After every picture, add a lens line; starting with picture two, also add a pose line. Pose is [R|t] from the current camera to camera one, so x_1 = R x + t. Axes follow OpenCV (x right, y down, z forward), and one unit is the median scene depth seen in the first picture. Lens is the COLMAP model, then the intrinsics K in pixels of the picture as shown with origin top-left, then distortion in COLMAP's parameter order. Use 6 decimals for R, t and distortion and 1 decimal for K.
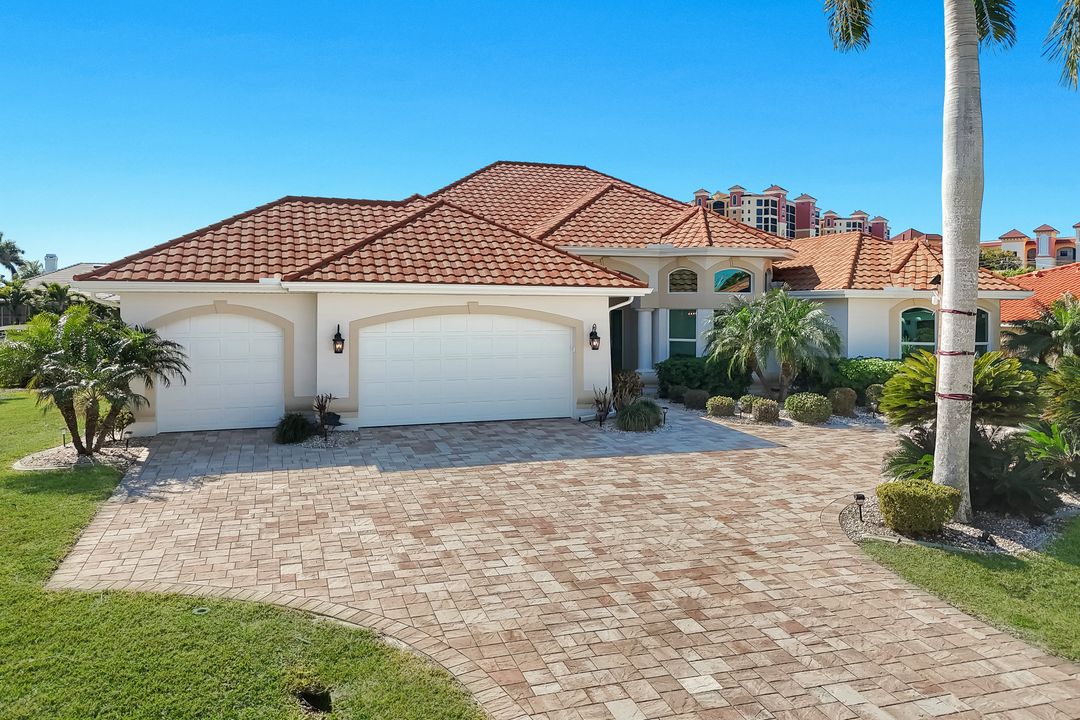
lens RADIAL K [[807.5, 0, 548.2], [0, 807.5, 319.9], [0, 0, 1]] dist [0.045258, -0.025692]
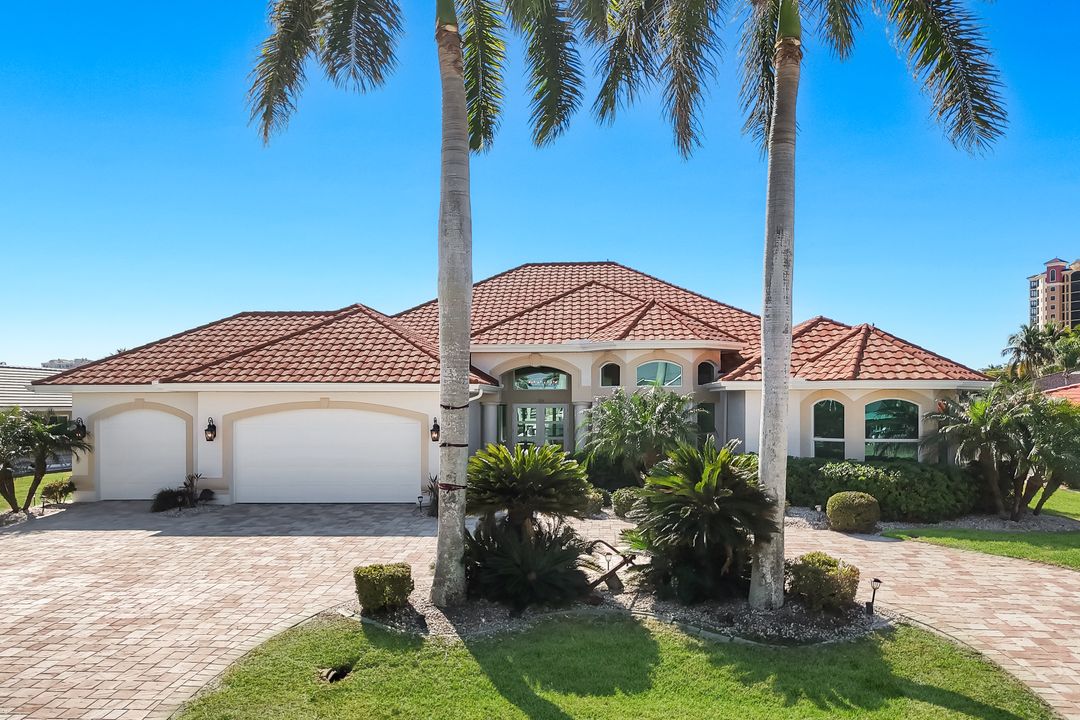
lens RADIAL K [[807.5, 0, 550.1], [0, 807.5, 421.4], [0, 0, 1]] dist [0.045258, -0.025692]
pose [[0.921827, 0.001651, -0.387598, 0.648730], [0.000135, 0.999990, 0.004579, 0.005751], [0.387602, -0.004273, 0.921817, 0.069656]]
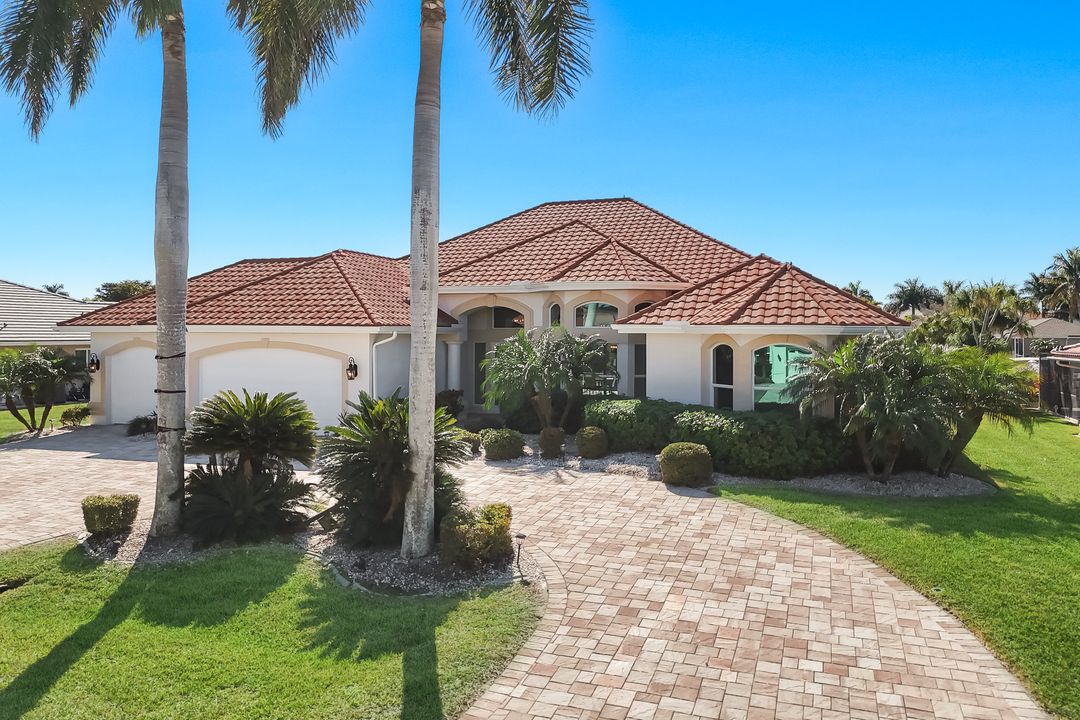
lens RADIAL K [[807.5, 0, 544.4], [0, 807.5, 349.2], [0, 0, 1]] dist [0.045258, -0.025692]
pose [[0.792237, 0.010082, -0.610130, 1.032228], [-0.008711, 0.999948, 0.005213, -0.016074], [0.610151, 0.001185, 0.792284, 0.265328]]
